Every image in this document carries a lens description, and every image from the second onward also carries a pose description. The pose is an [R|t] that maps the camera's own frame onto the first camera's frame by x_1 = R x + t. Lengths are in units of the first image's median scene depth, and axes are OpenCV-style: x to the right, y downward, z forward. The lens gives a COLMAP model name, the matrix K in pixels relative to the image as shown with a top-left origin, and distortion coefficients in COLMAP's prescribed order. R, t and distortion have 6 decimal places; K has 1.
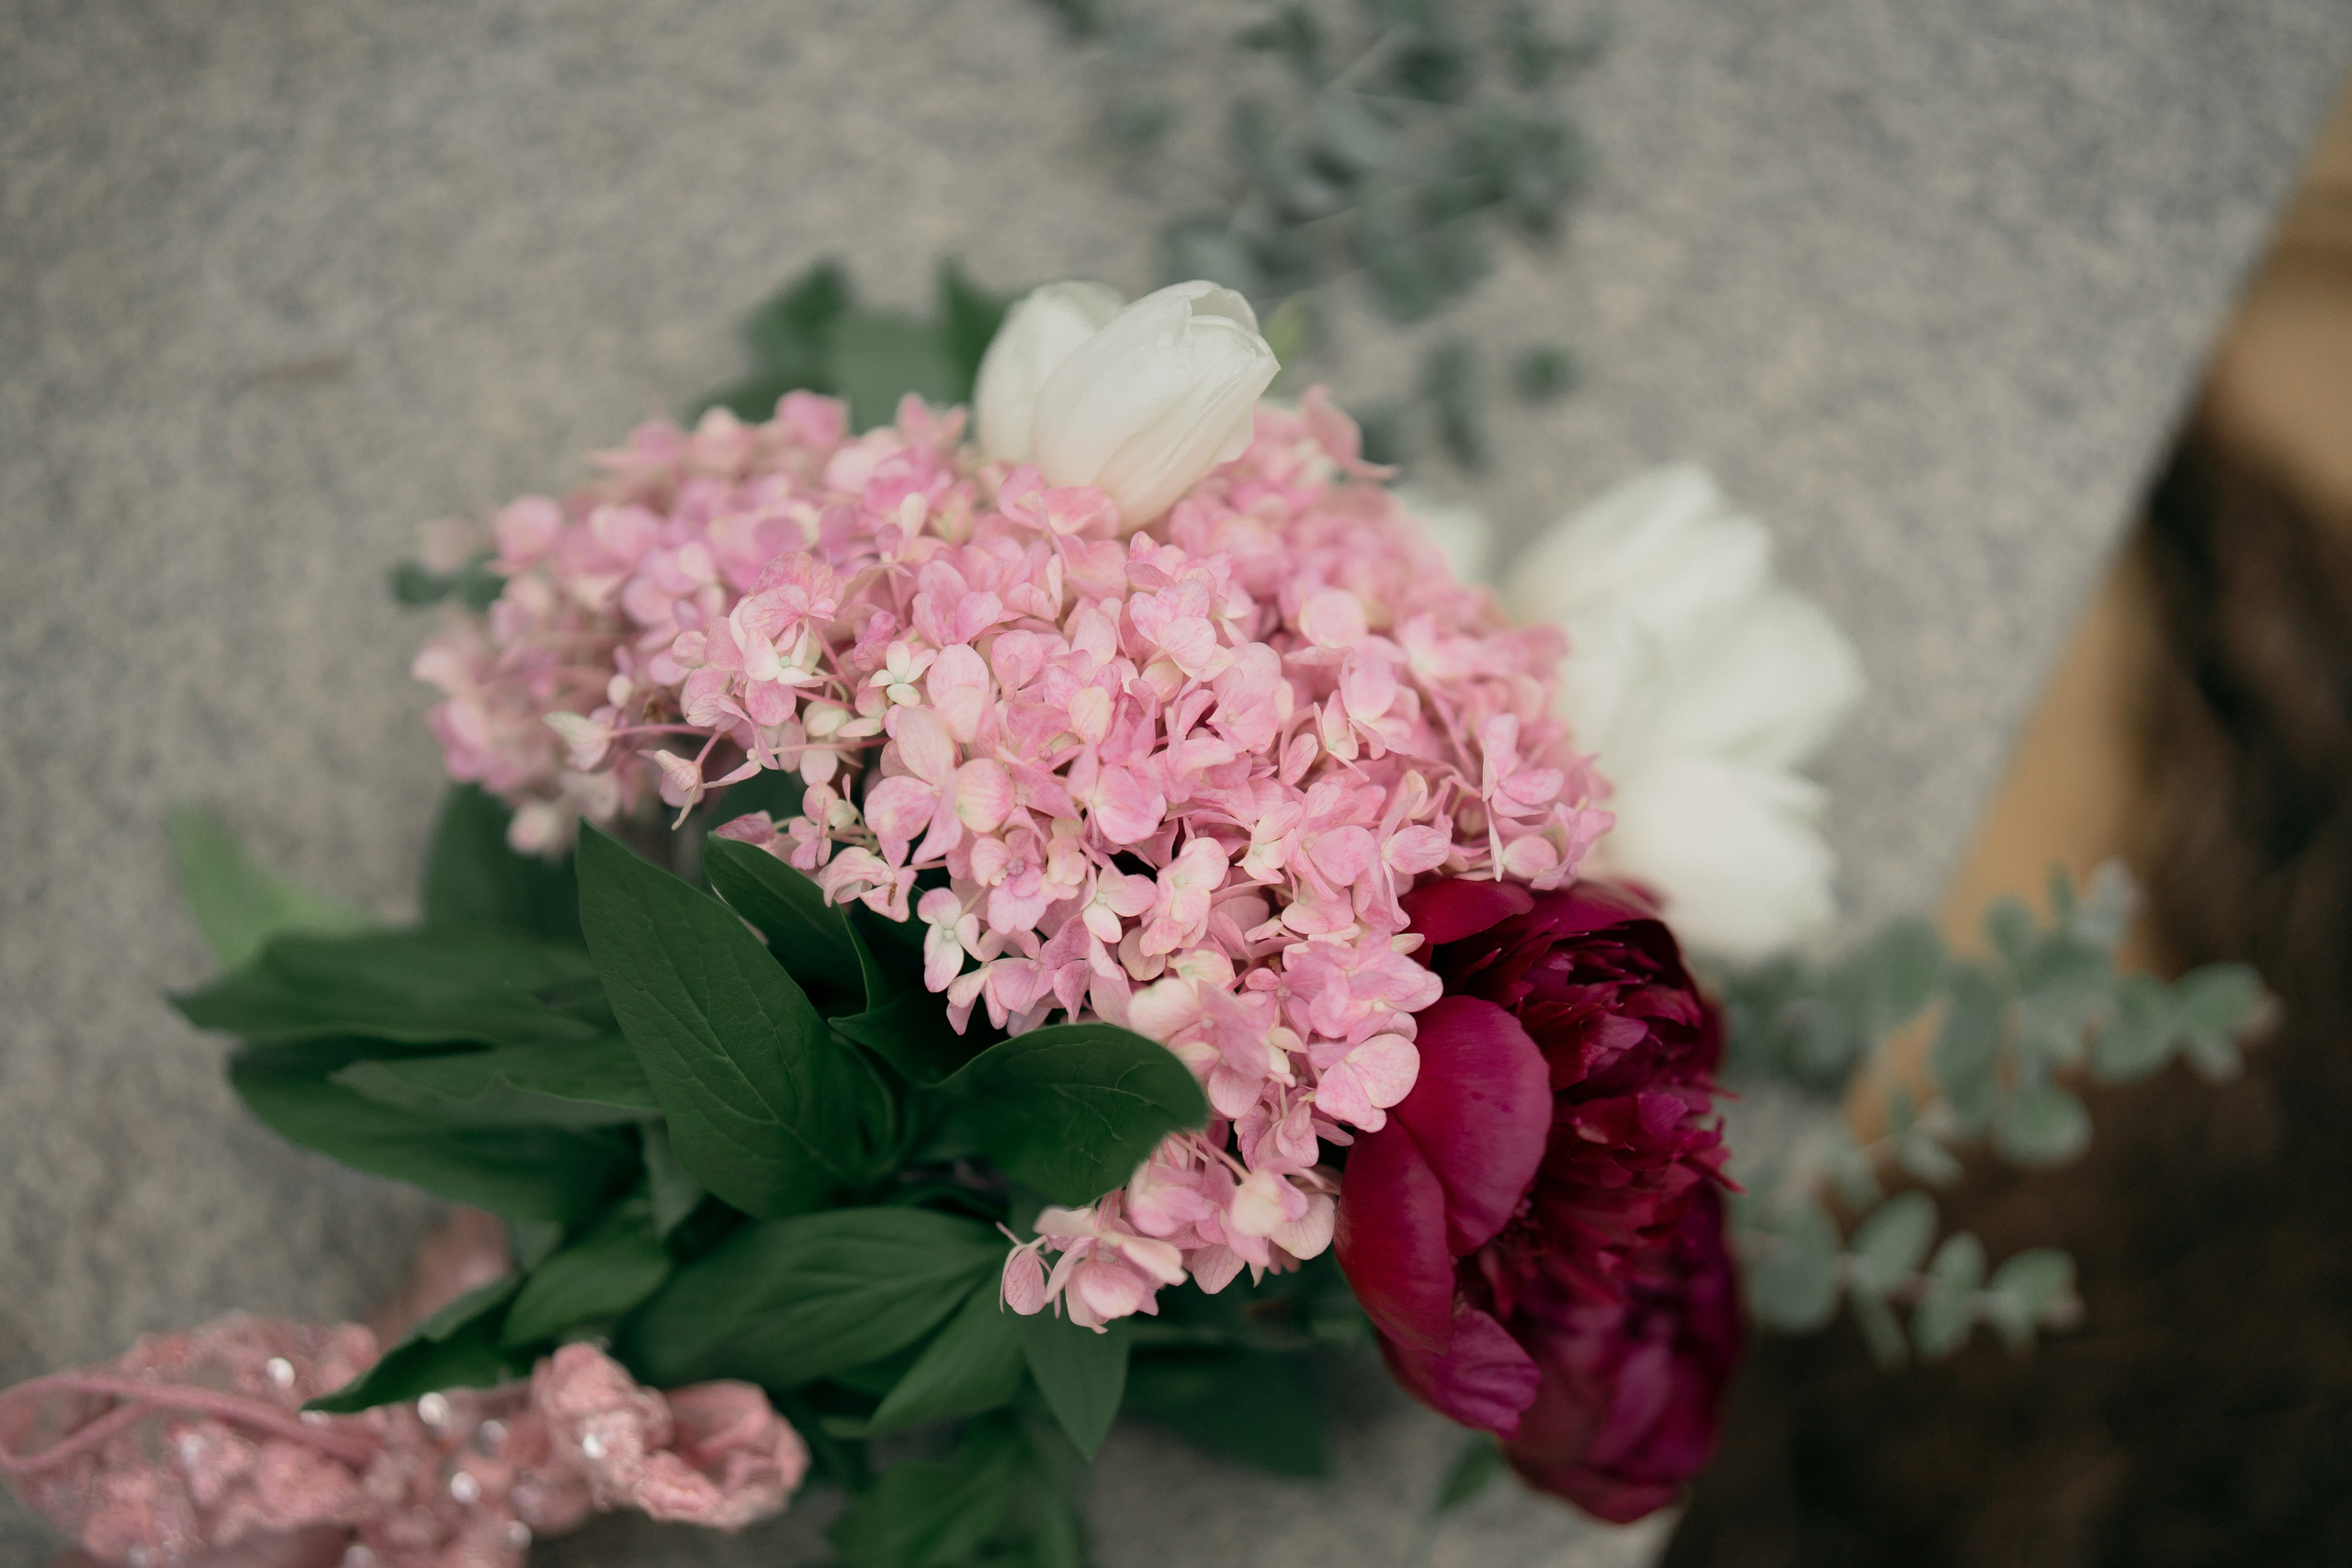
lens RADIAL K [[3477.3, 0, 1254.4], [0, 3477.3, 785.1], [0, 0, 1]] dist [-0.003585, 0.793508]
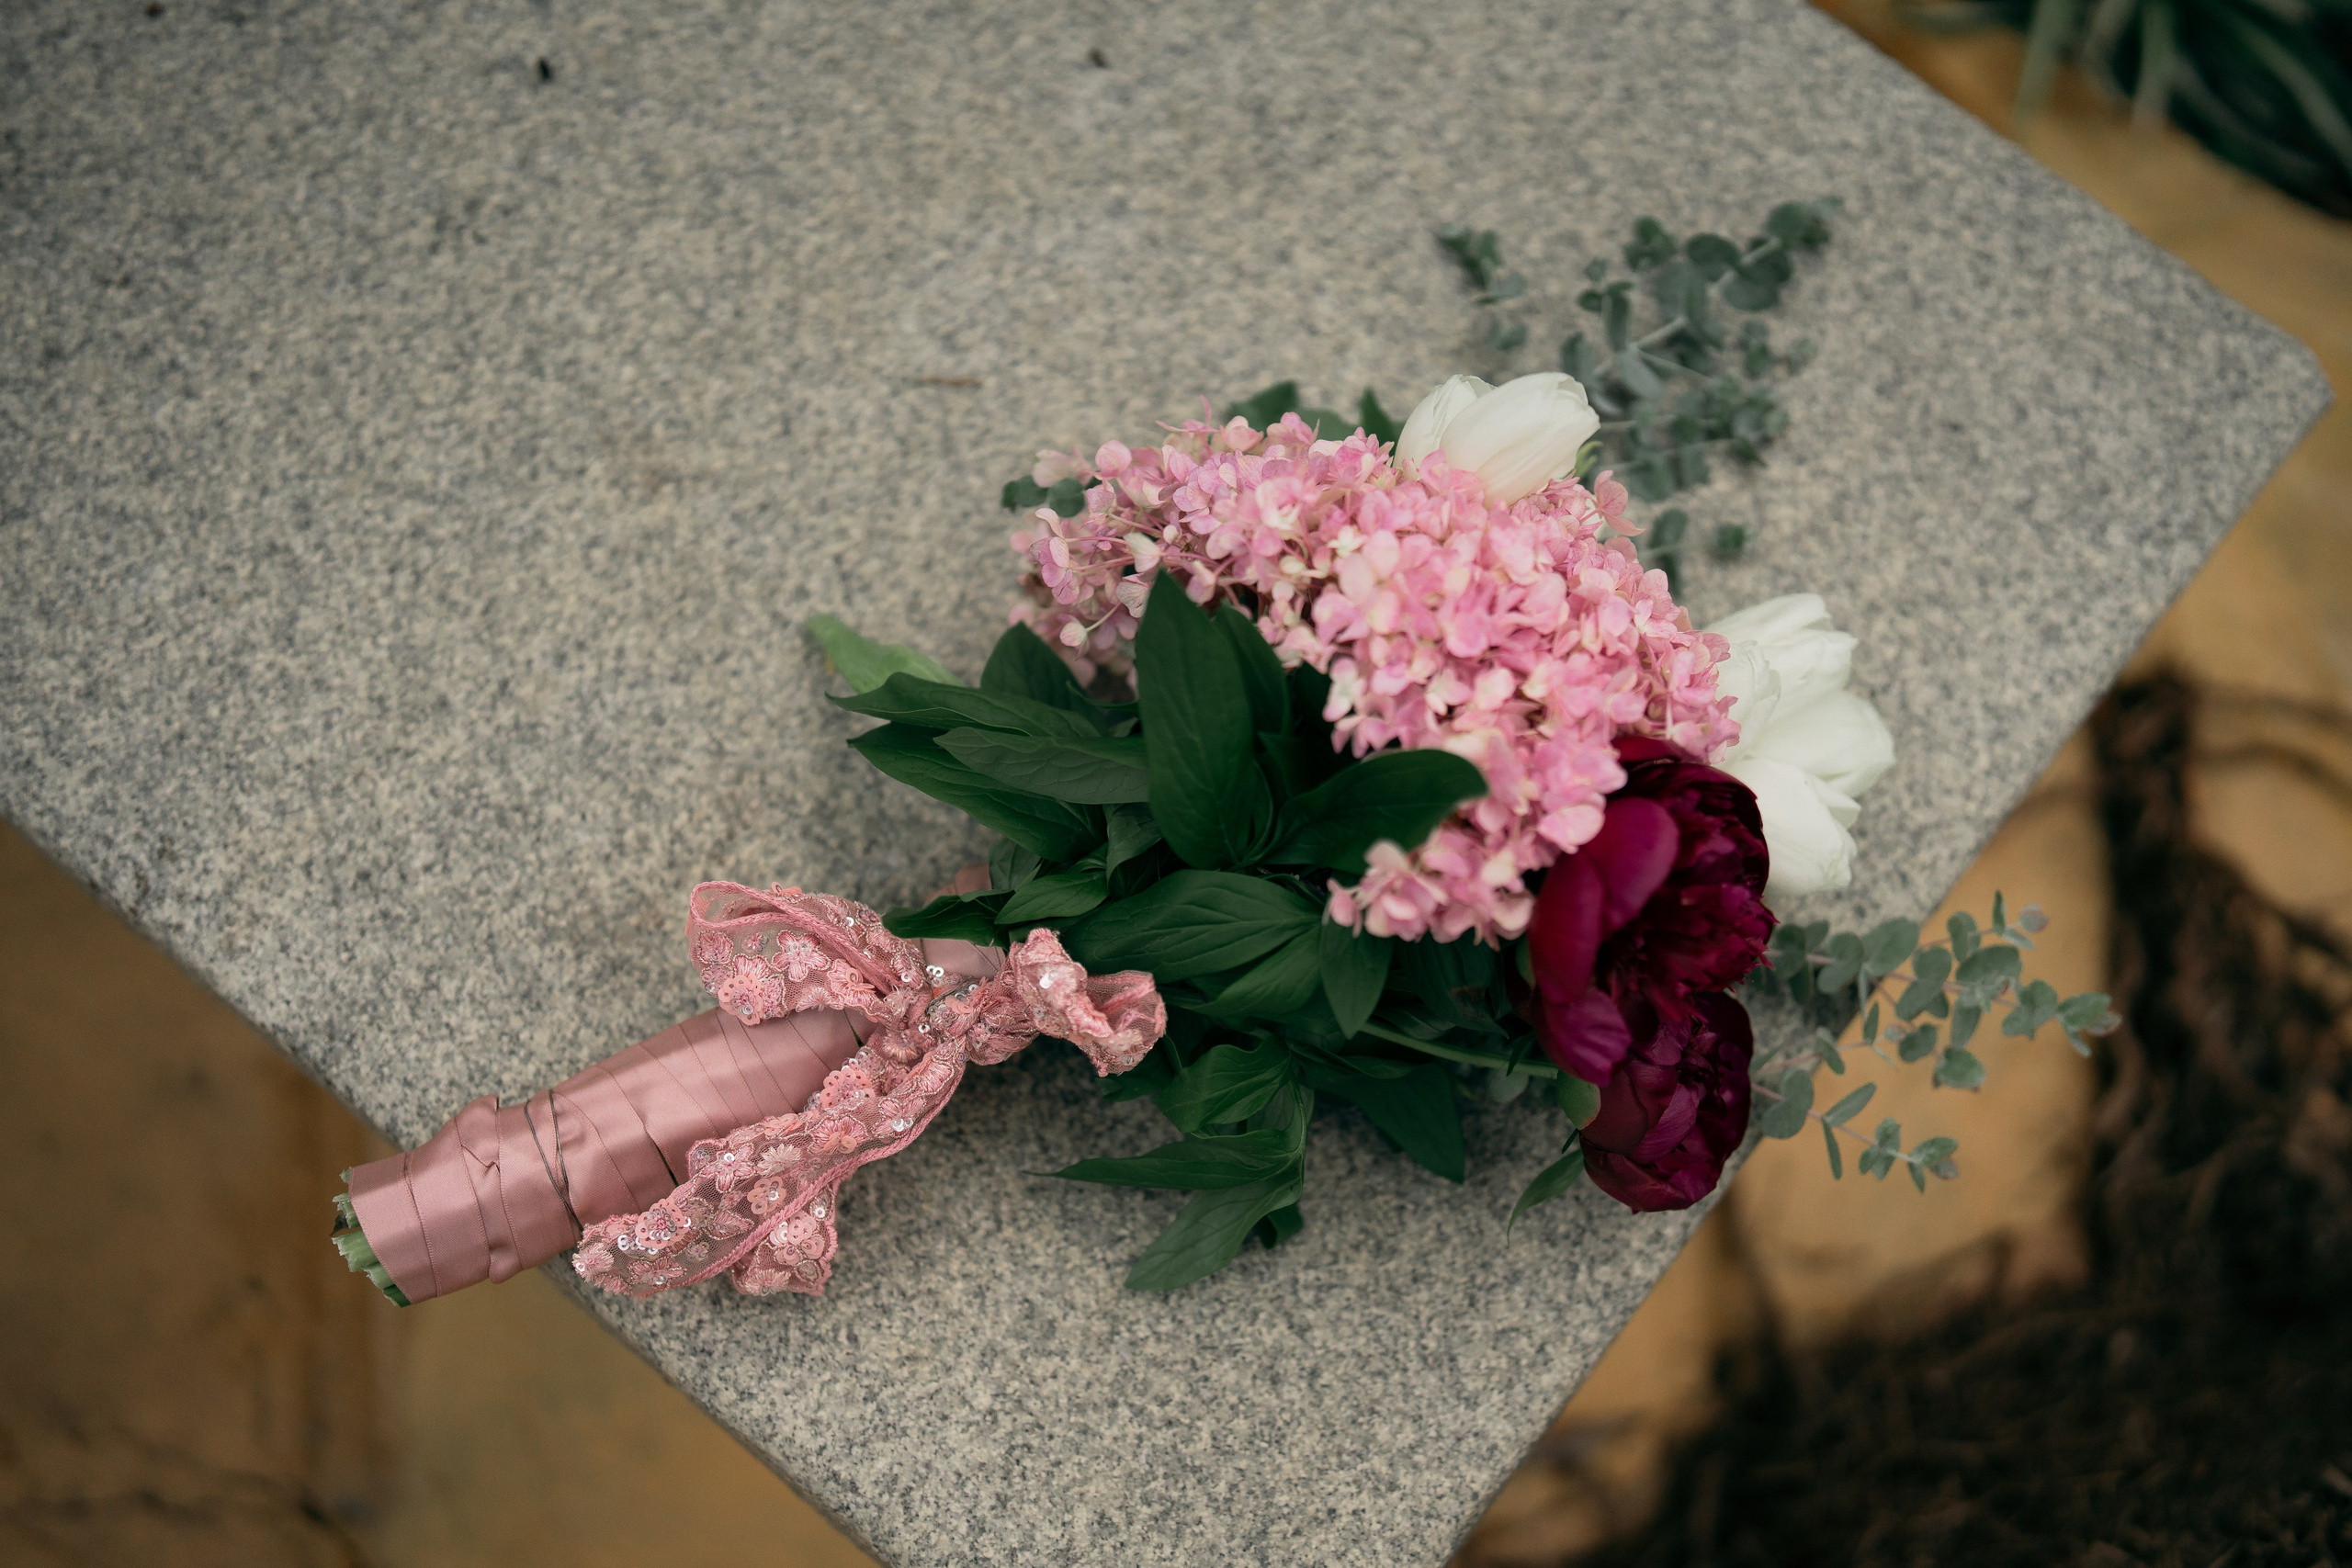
lens RADIAL K [[3405.5, 0, 1174.0], [0, 3405.5, 784.2], [0, 0, 1]] dist [-0.017554, 0.067109]
pose [[0.976047, 0.210922, -0.053324, -0.065157], [-0.216917, 0.962284, -0.164186, 0.344316], [0.016682, 0.171820, 0.984987, -0.572278]]
